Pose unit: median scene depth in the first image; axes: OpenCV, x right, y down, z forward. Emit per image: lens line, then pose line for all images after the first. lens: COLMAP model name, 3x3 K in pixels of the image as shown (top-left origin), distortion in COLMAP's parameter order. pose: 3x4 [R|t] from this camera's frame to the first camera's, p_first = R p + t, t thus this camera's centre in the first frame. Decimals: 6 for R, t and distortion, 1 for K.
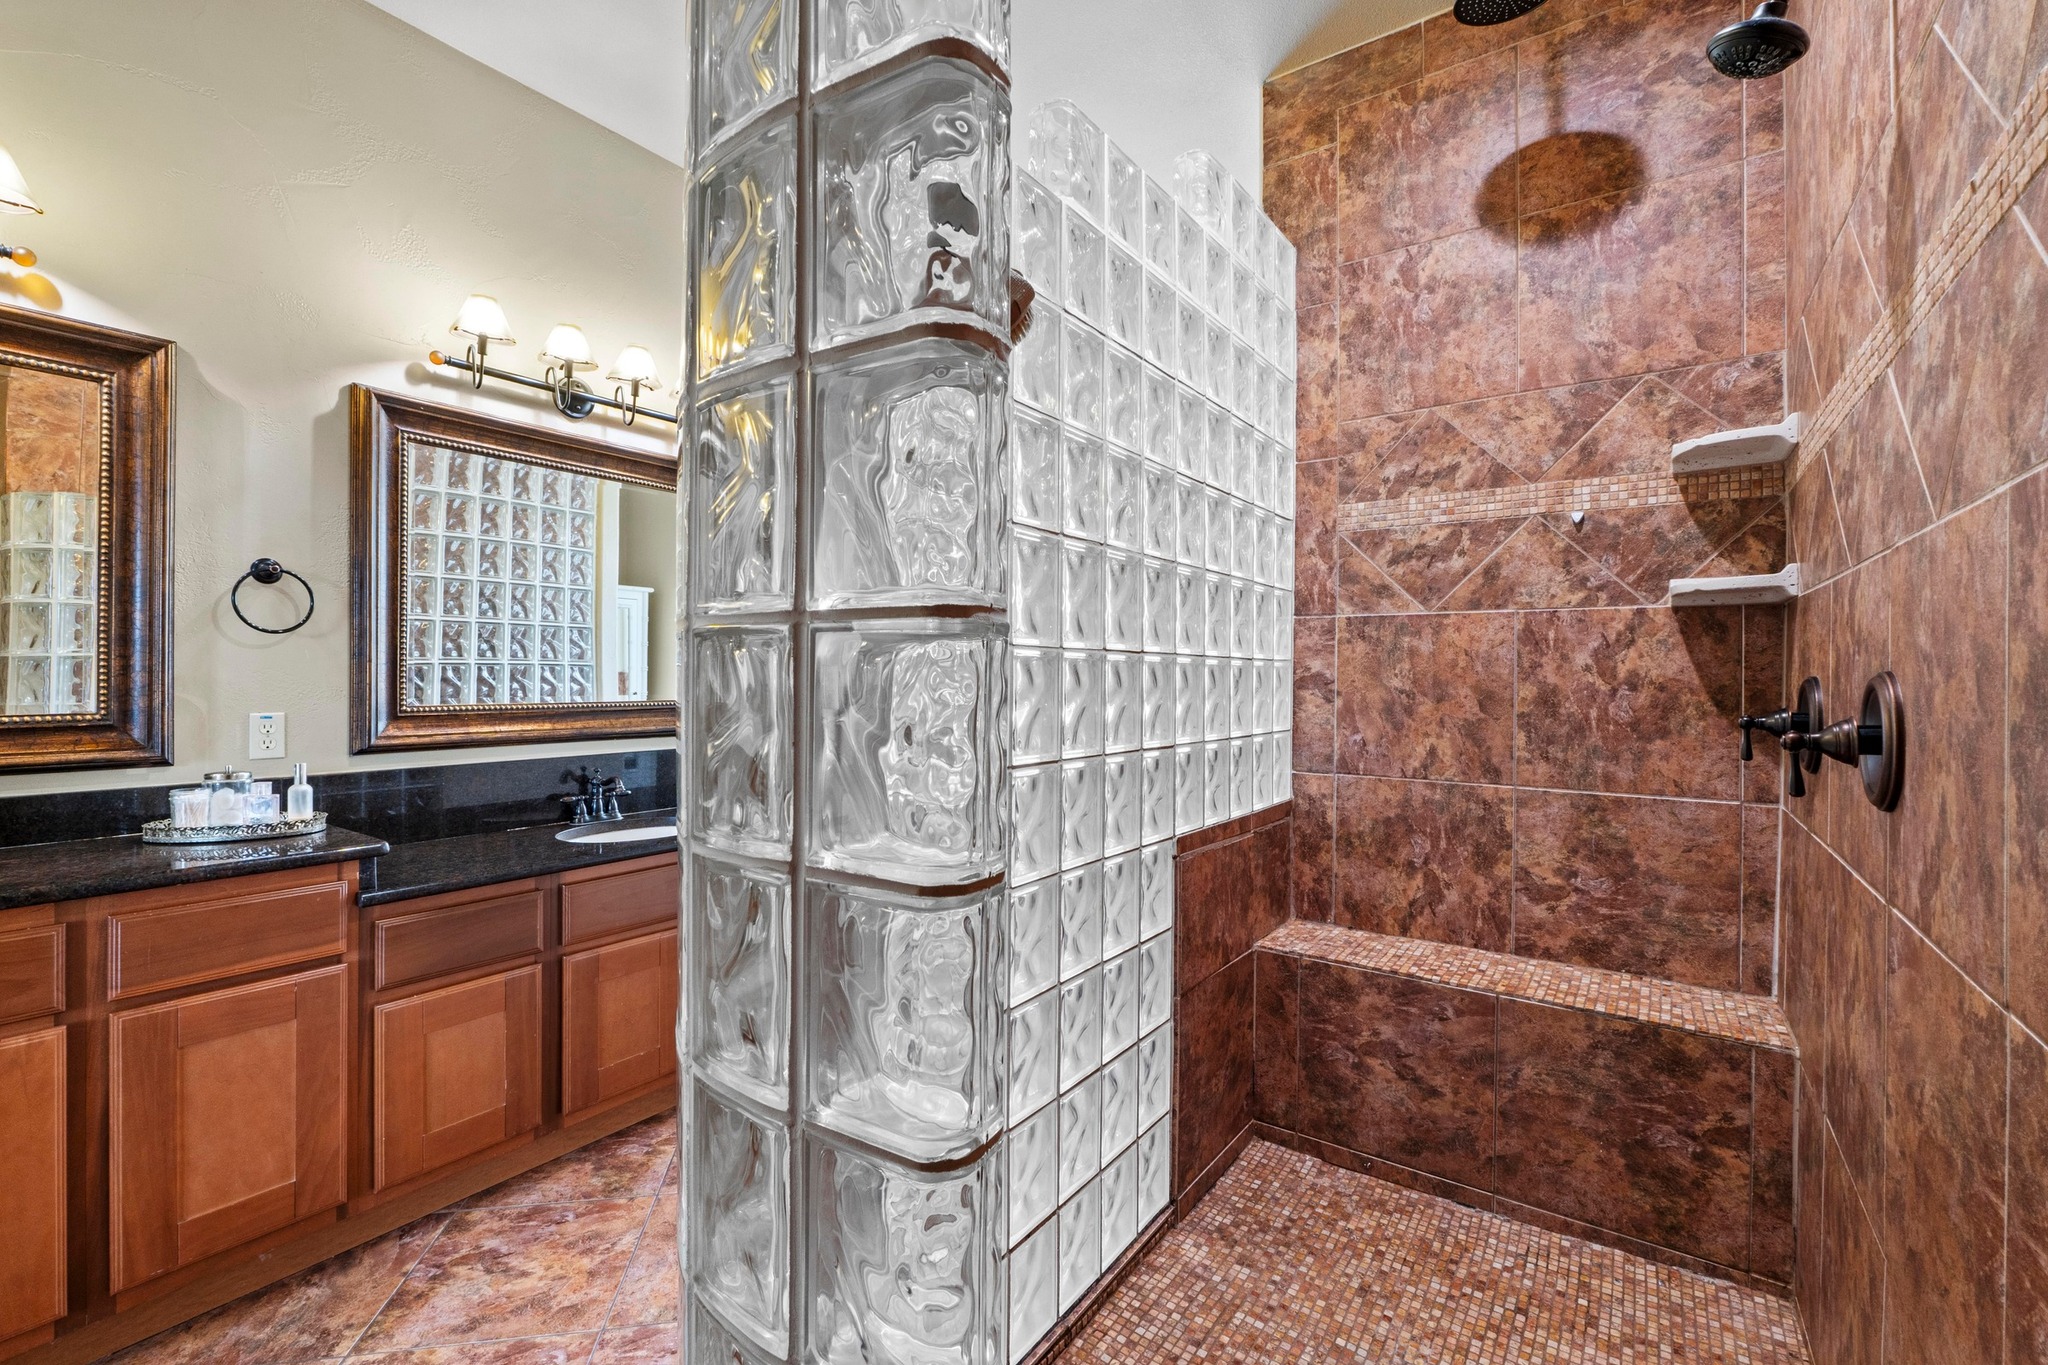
lens RADIAL K [[879.6, 0, 1025.7], [0, 879.6, 667.3], [0, 0, 1]] dist [-0.004676, 0.000135]
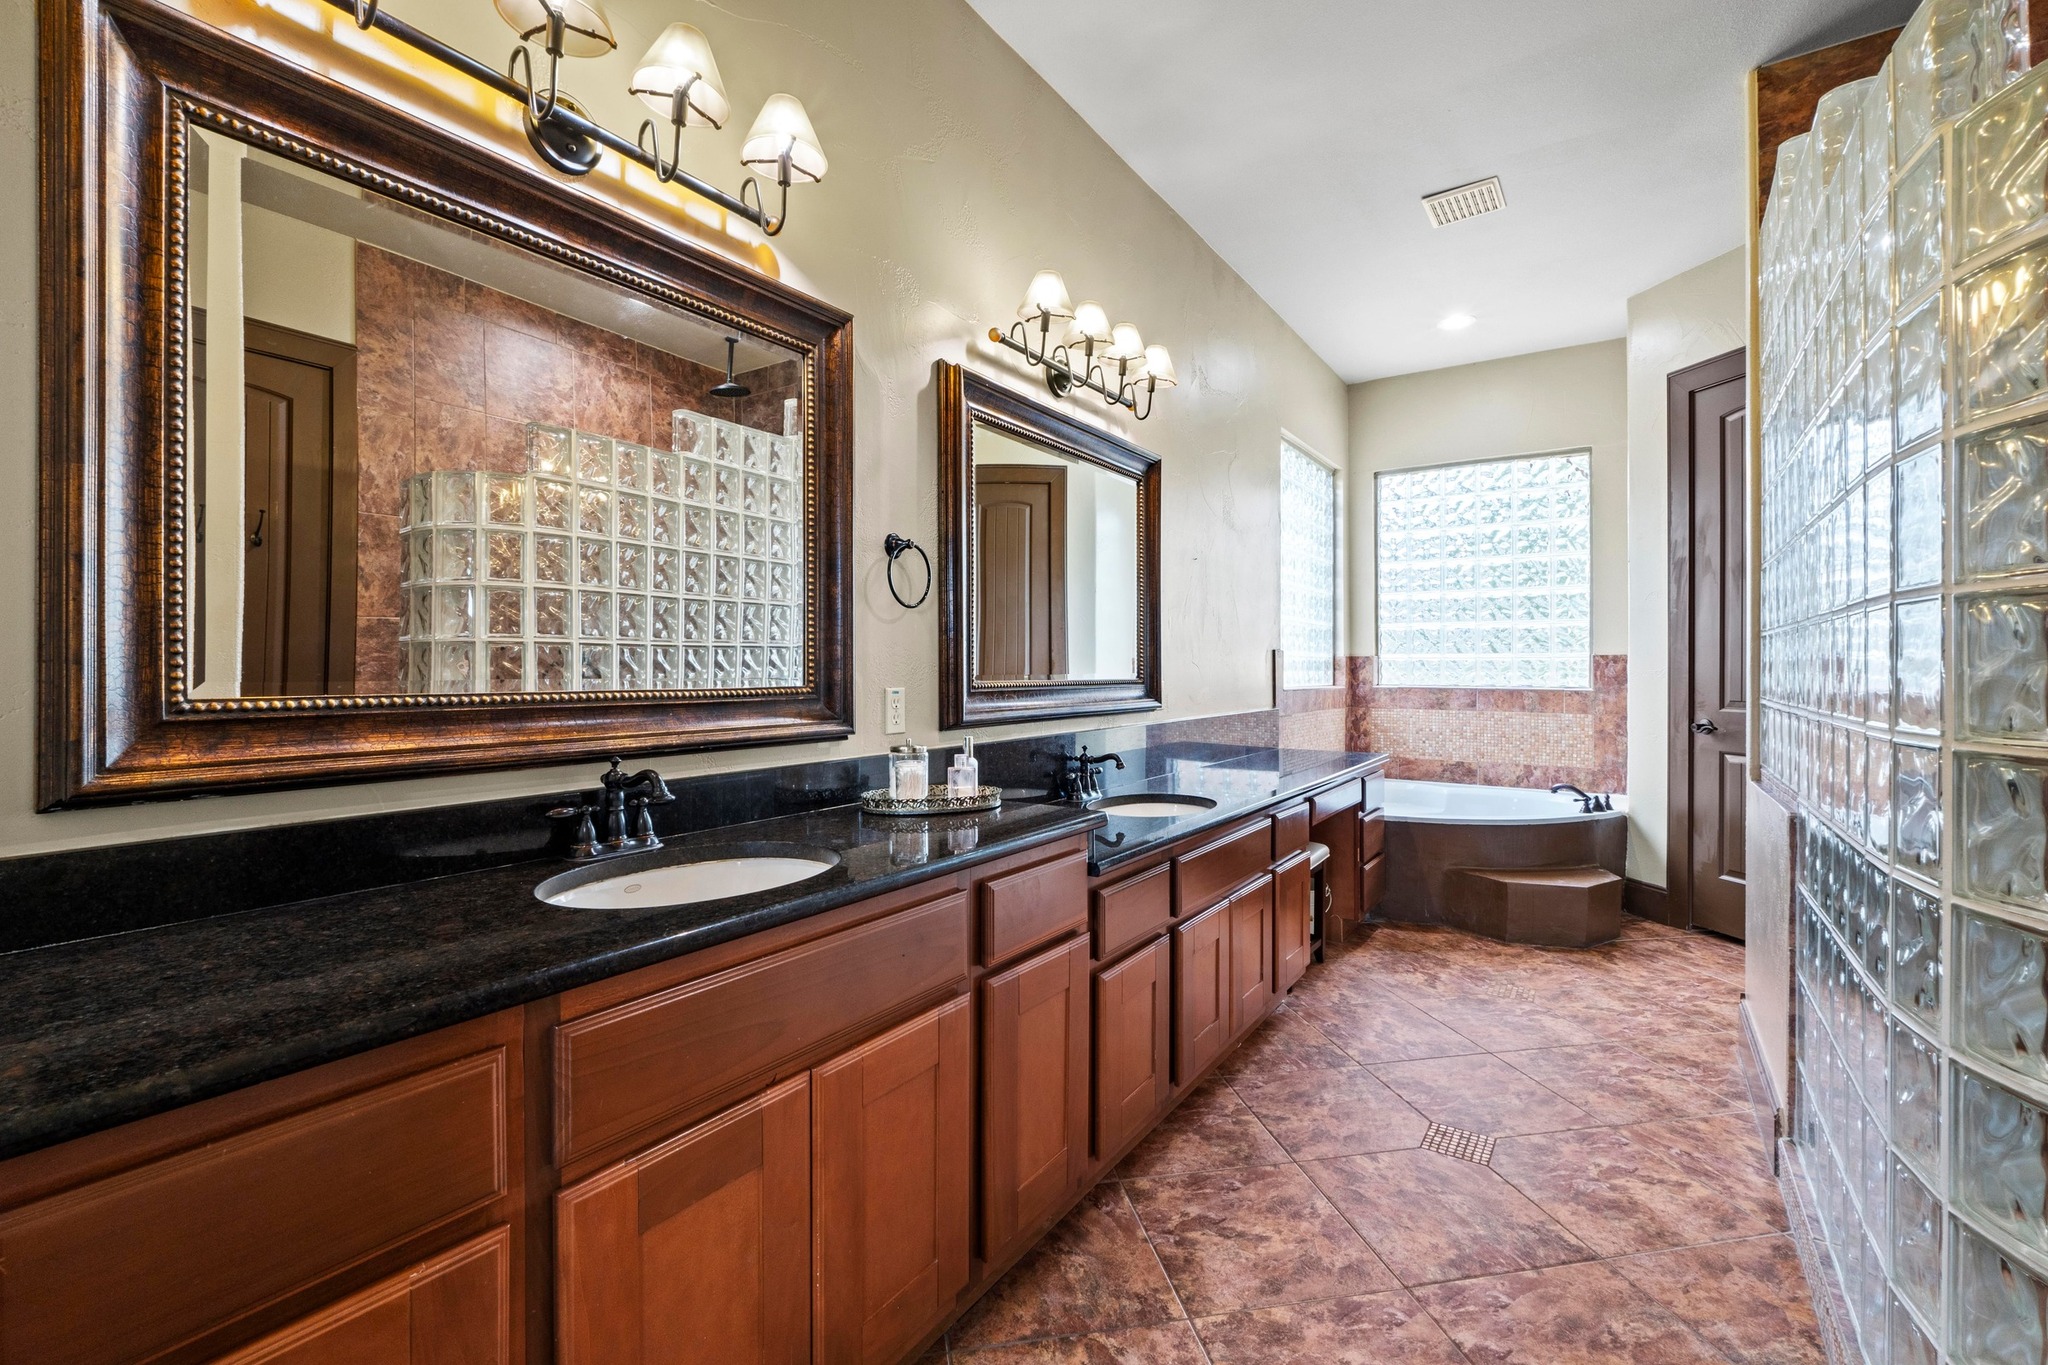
lens RADIAL K [[879.6, 0, 1025.7], [0, 879.6, 667.3], [0, 0, 1]] dist [-0.004676, 0.000135]
pose [[0.999753, -0.003618, 0.021949, -0.736606], [0.003237, 0.999844, 0.017383, 0.007972], [-0.022009, -0.017307, 0.999608, -0.003076]]
